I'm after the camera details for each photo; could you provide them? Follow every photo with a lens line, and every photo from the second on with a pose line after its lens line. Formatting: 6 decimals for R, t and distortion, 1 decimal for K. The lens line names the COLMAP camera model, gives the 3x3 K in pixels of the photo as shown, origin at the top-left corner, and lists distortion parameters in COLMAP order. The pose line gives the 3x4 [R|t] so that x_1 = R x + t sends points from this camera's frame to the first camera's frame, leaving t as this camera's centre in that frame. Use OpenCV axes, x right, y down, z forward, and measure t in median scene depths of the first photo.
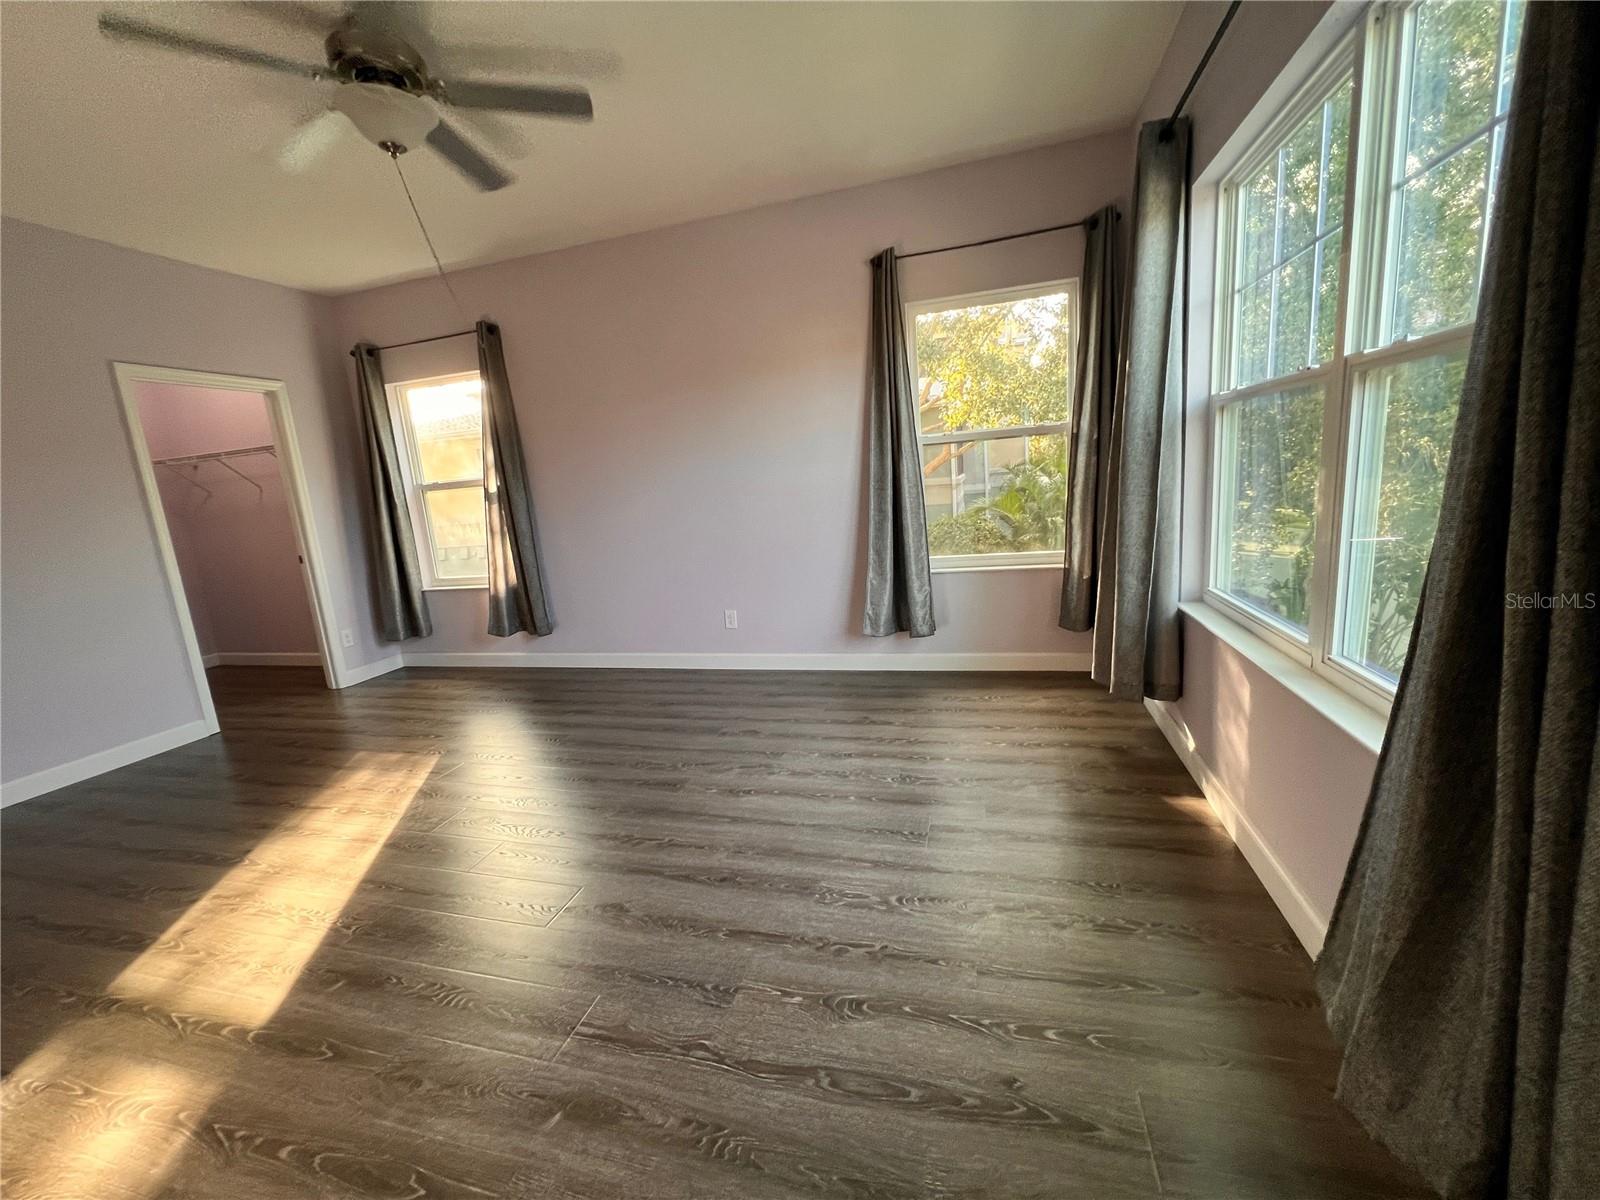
lens RADIAL K [[638.8, 0, 799.2], [0, 638.8, 599.2], [0, 0, 1]] dist [-0.004854, 0.001103]
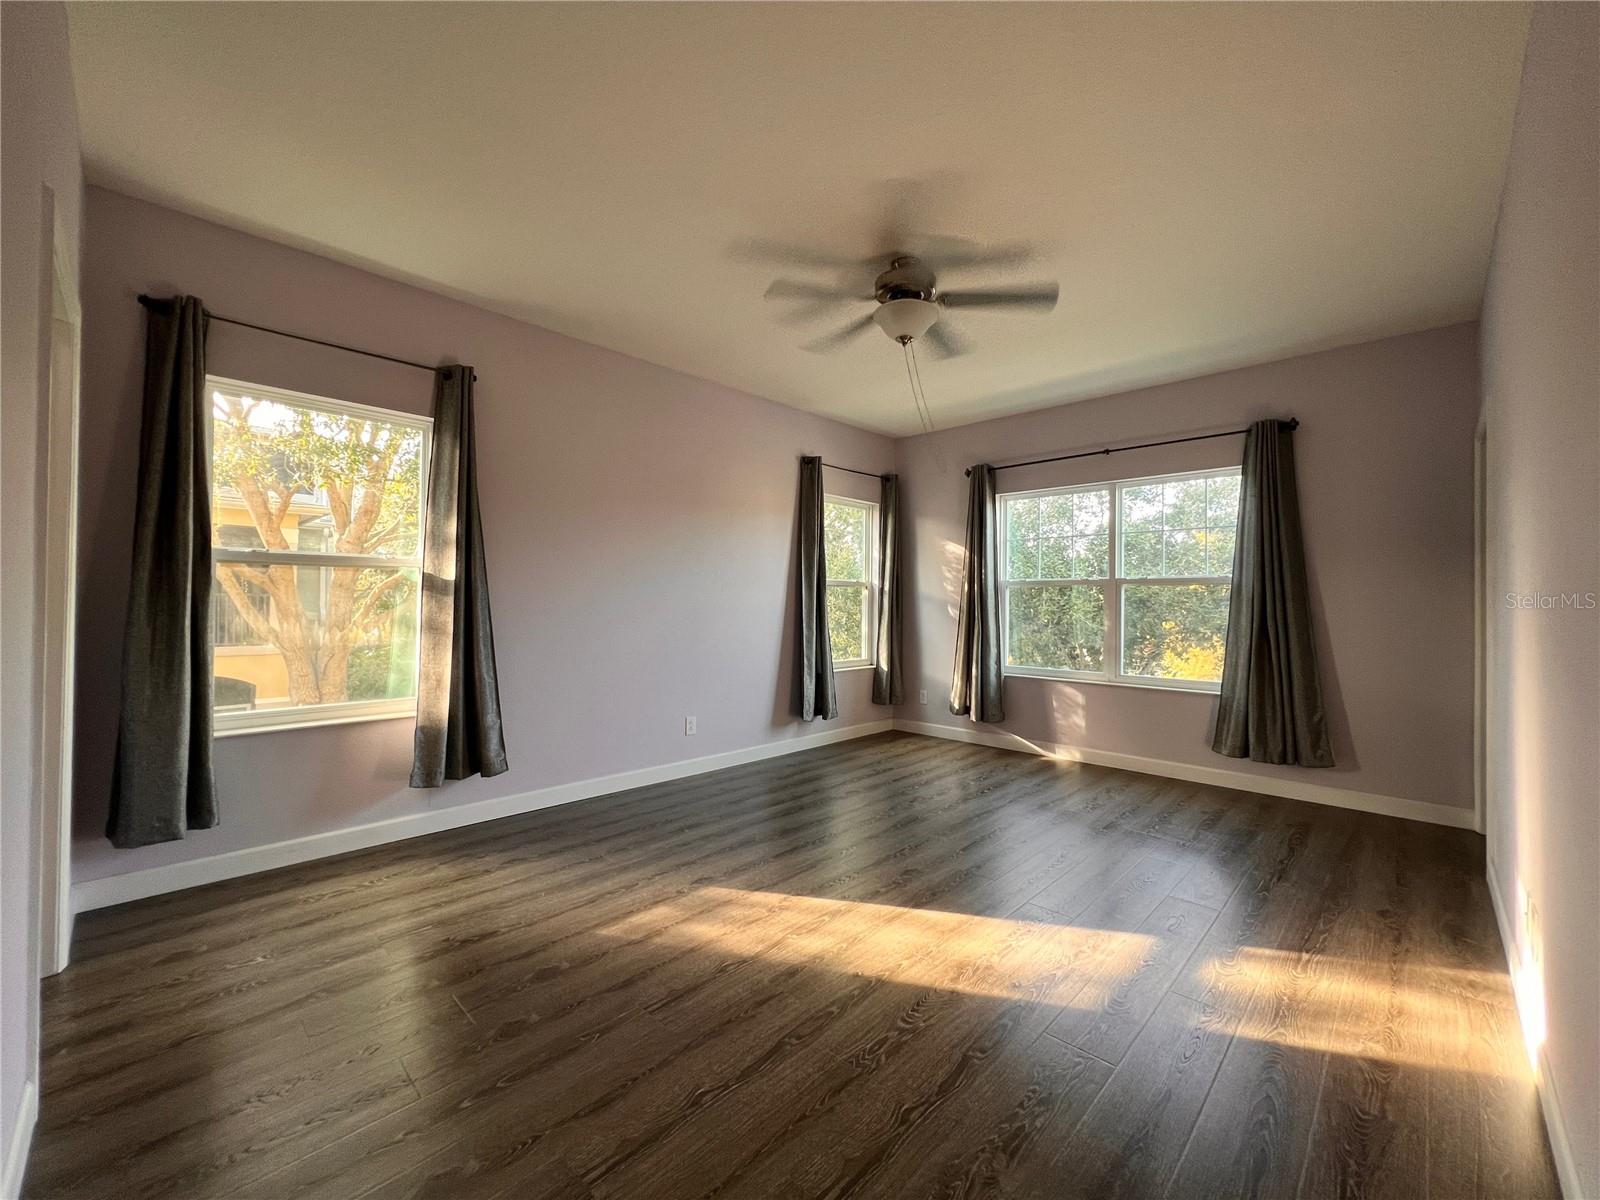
lens RADIAL K [[634.4, 0, 811.7], [0, 634.4, 602.2], [0, 0, 1]] dist [0.012388, 0.000025]
pose [[0.471238, 0.080817, 0.878296, -1.250929], [0.107366, 0.983132, -0.148069, 0.010930], [-0.875447, 0.164075, 0.454612, 0.417140]]
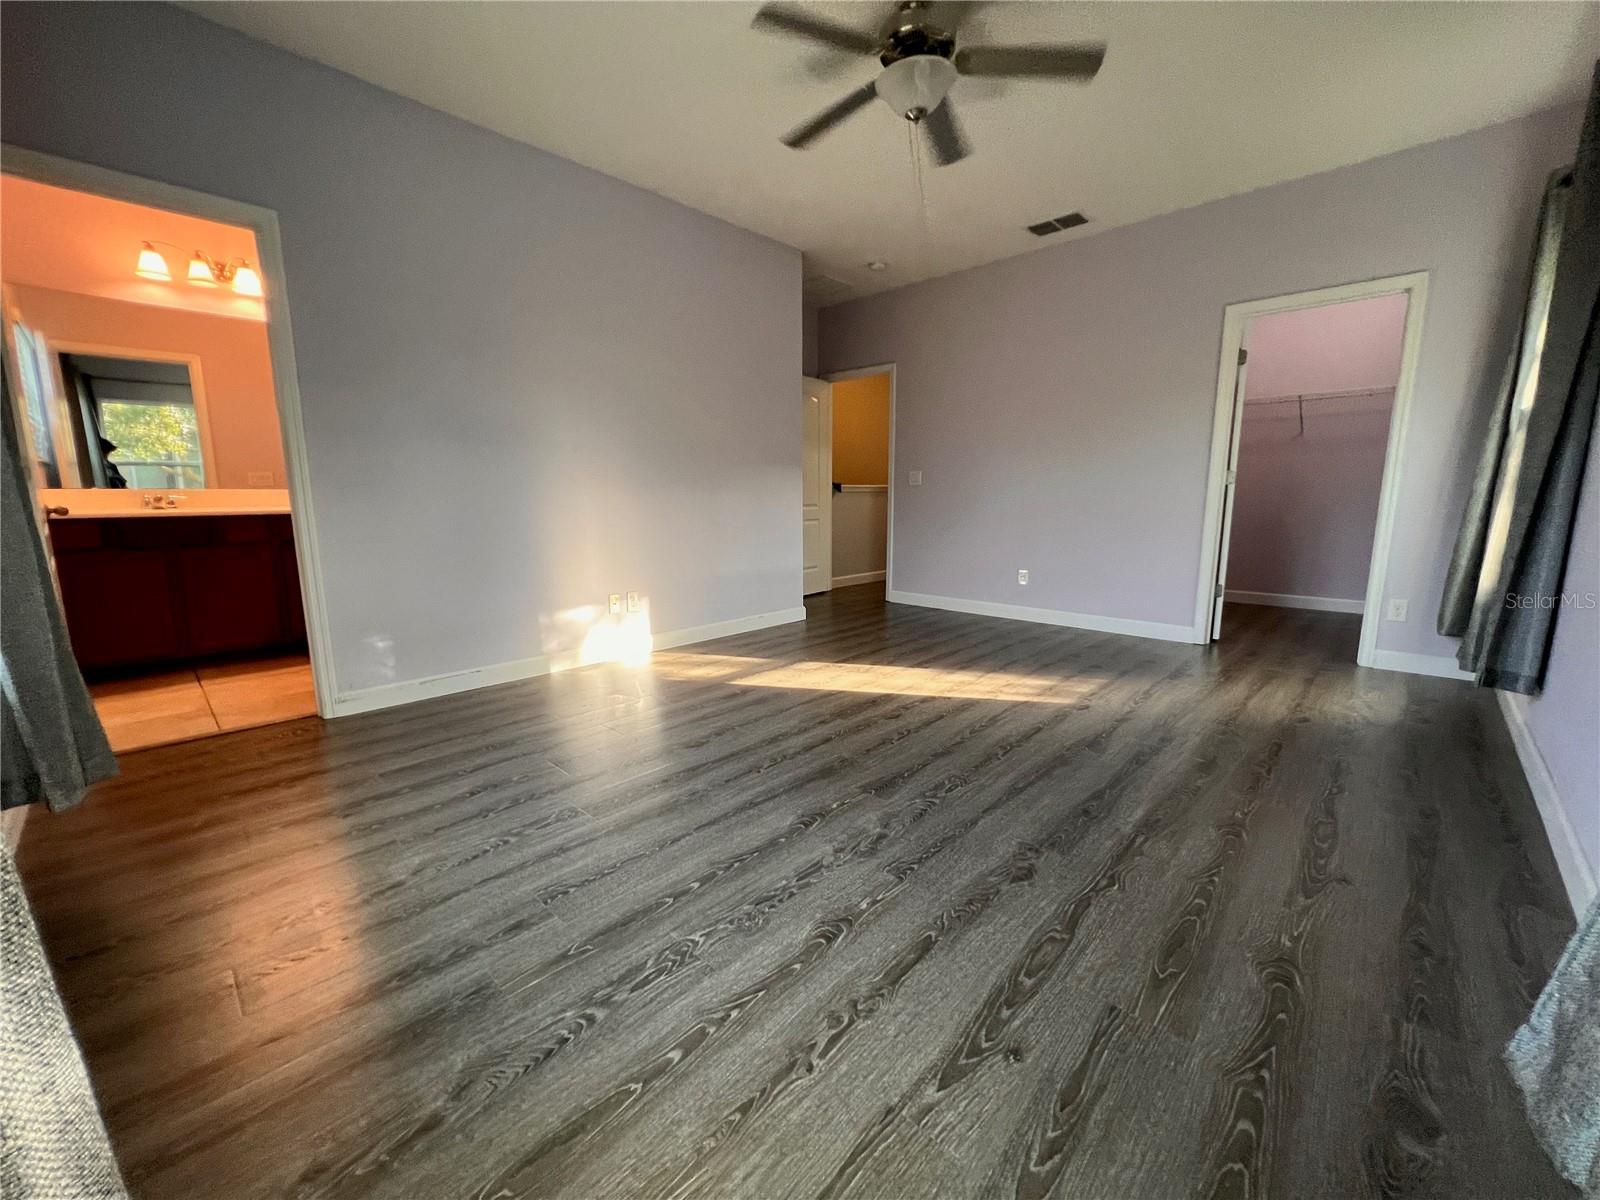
lens RADIAL K [[638.8, 0, 817.3], [0, 638.8, 594.3], [0, 0, 1]] dist [-0.004854, 0.001103]
pose [[-0.450784, 0.218125, -0.865573, 0.410986], [-0.123848, 0.945022, 0.302645, -0.154963], [0.884000, 0.243627, -0.398986, 0.985475]]
